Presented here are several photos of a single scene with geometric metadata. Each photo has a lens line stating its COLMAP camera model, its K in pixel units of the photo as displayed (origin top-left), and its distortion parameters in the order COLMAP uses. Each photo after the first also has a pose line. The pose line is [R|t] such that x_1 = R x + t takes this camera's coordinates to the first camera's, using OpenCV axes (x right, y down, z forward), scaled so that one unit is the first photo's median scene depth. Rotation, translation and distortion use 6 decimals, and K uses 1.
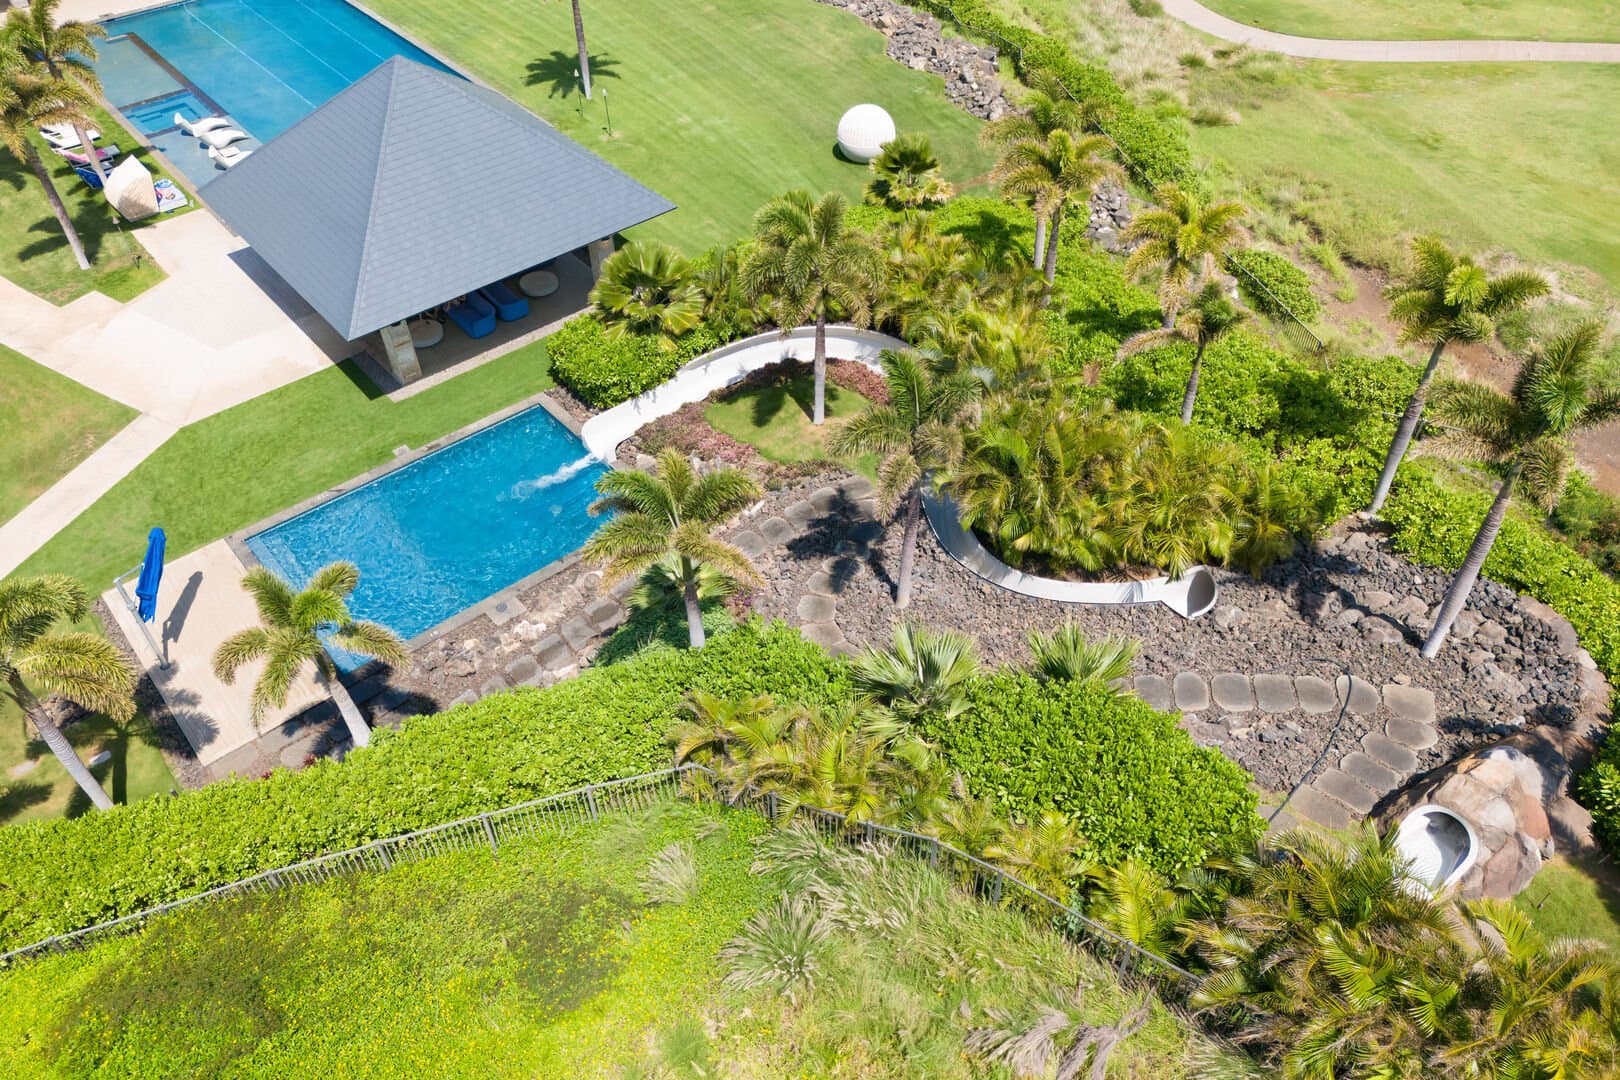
lens RADIAL K [[1191.2, 0, 809.3], [0, 1191.2, 539.1], [0, 0, 1]] dist [0.014666, -0.001183]
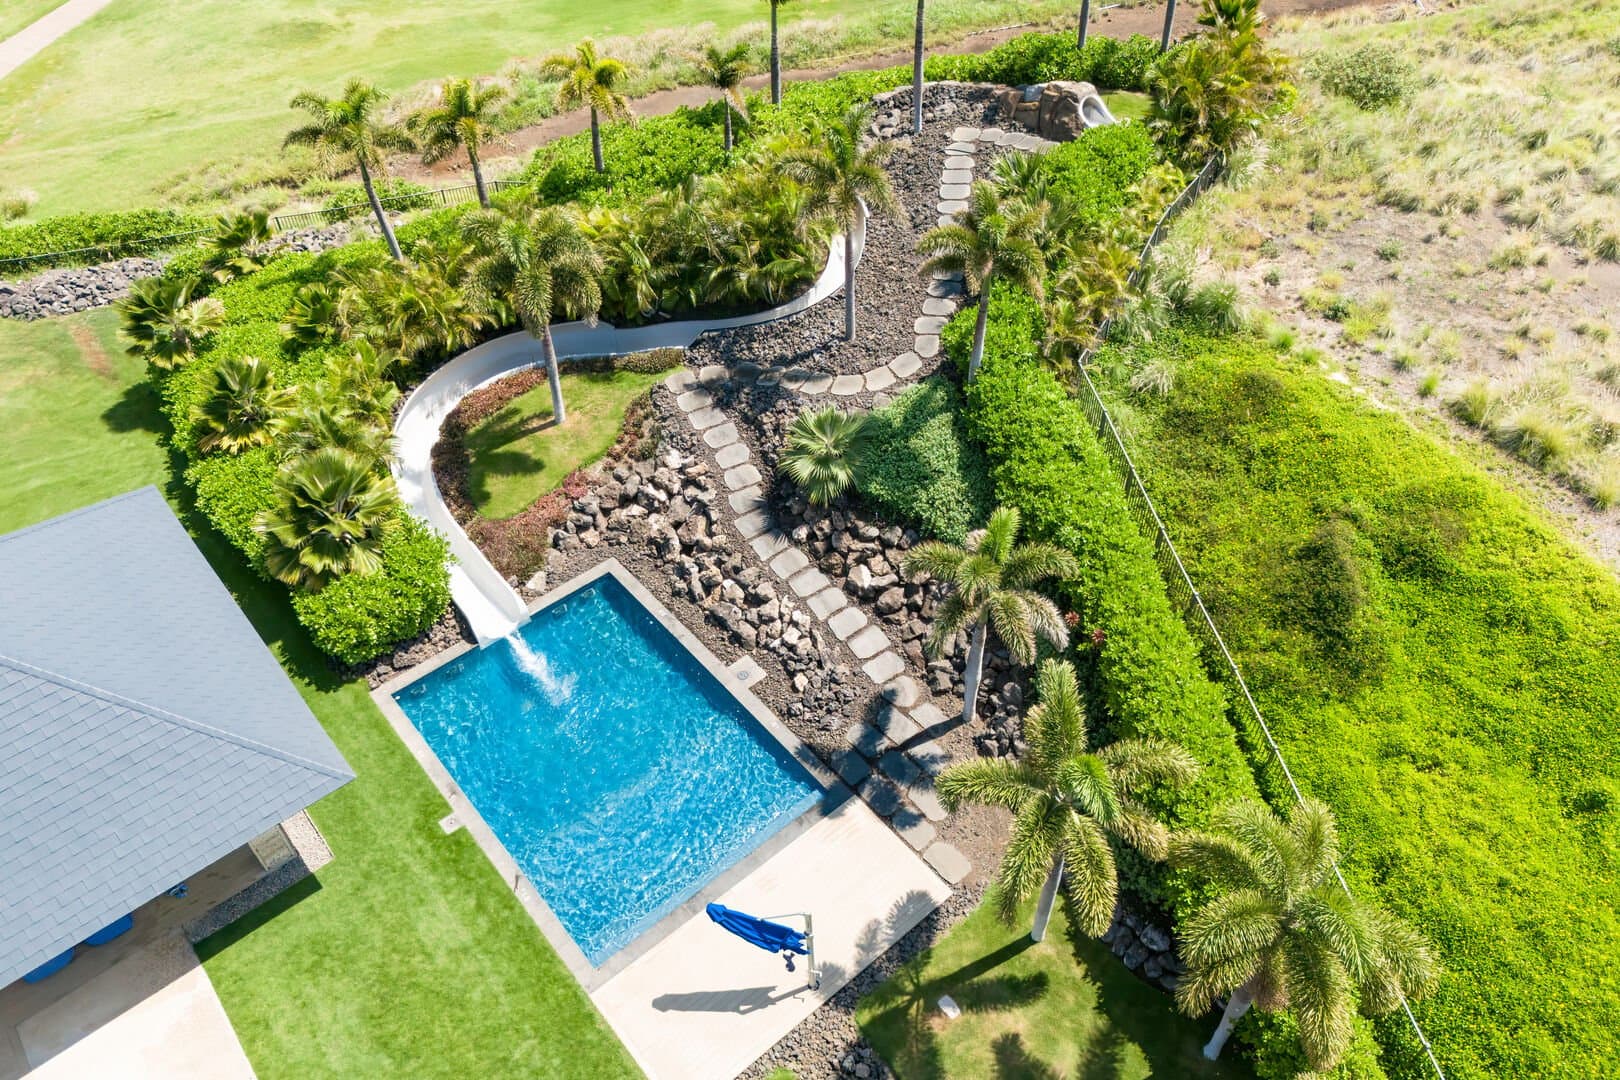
lens RADIAL K [[1191.2, 0, 811.7], [0, 1191.2, 539.3], [0, 0, 1]] dist [0.014666, -0.001183]
pose [[0.007393, -0.699351, 0.714740, -0.757061], [0.705848, 0.509945, 0.491665, -0.377527], [-0.708325, 0.500863, 0.497406, 0.367118]]
